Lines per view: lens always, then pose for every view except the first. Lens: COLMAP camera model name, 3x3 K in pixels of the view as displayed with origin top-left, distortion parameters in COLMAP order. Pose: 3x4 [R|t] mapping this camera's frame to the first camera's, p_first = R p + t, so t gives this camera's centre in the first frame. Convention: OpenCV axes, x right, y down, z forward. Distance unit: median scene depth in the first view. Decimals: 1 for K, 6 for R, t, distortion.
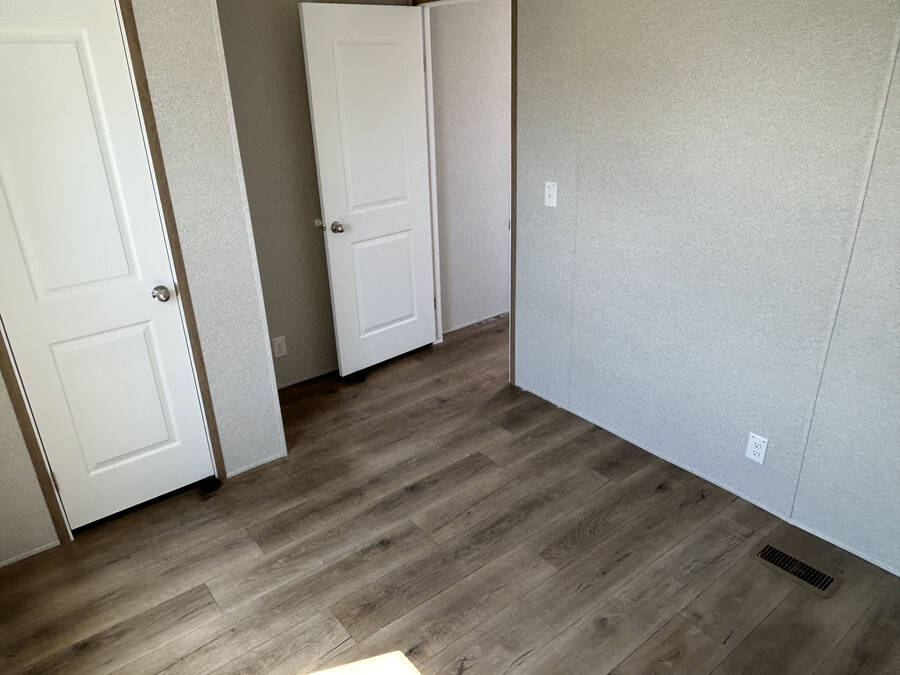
lens RADIAL K [[640.3, 0, 452.3], [0, 640.3, 331.6], [0, 0, 1]] dist [-0.004523, -0.013767]
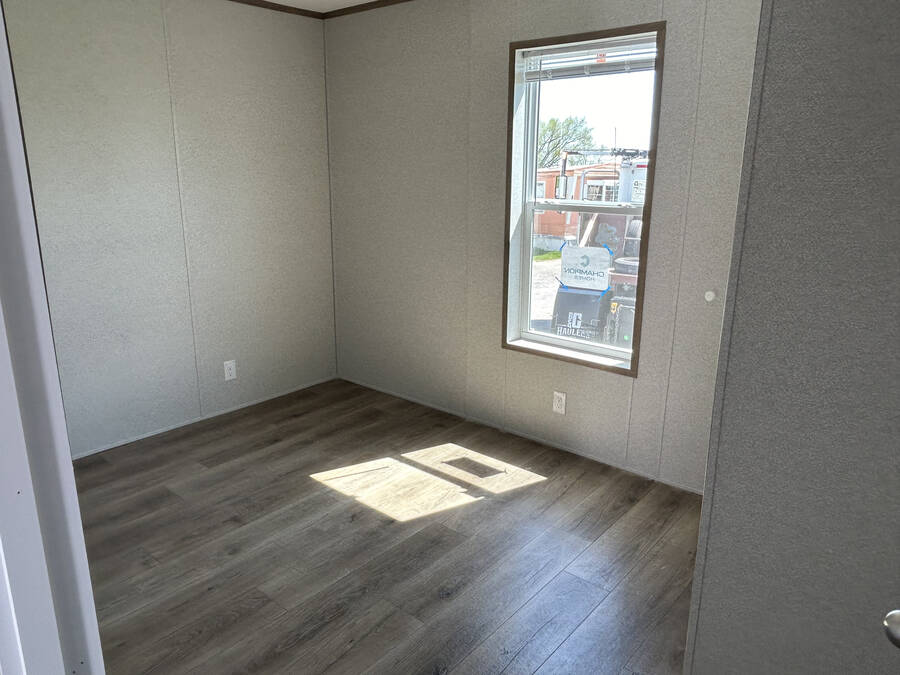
lens RADIAL K [[640.3, 0, 457.3], [0, 640.3, 342.6], [0, 0, 1]] dist [-0.004523, -0.013767]
pose [[-0.979240, 0.080755, -0.185923, 0.015055], [-0.050377, 0.791483, 0.609112, -0.468533], [0.196344, 0.605833, -0.770983, 1.394136]]
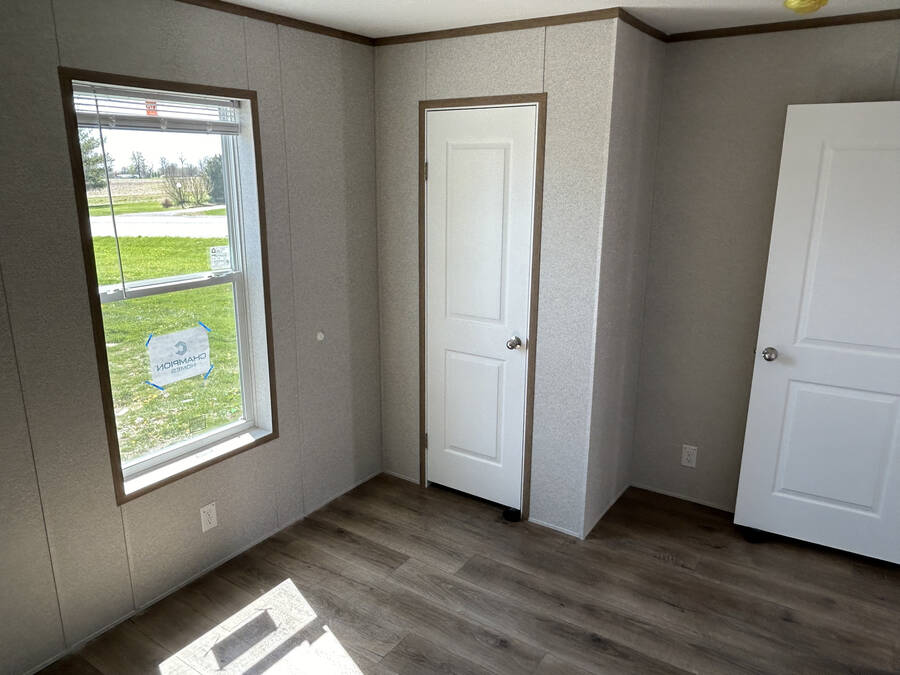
lens RADIAL K [[640.3, 0, 454.9], [0, 640.3, 340.3], [0, 0, 1]] dist [-0.004523, -0.013767]
pose [[0.316104, 0.285127, -0.904865, 0.579467], [-0.382607, 0.911083, 0.153427, -0.196657], [0.868153, 0.297709, 0.397089, 0.389553]]
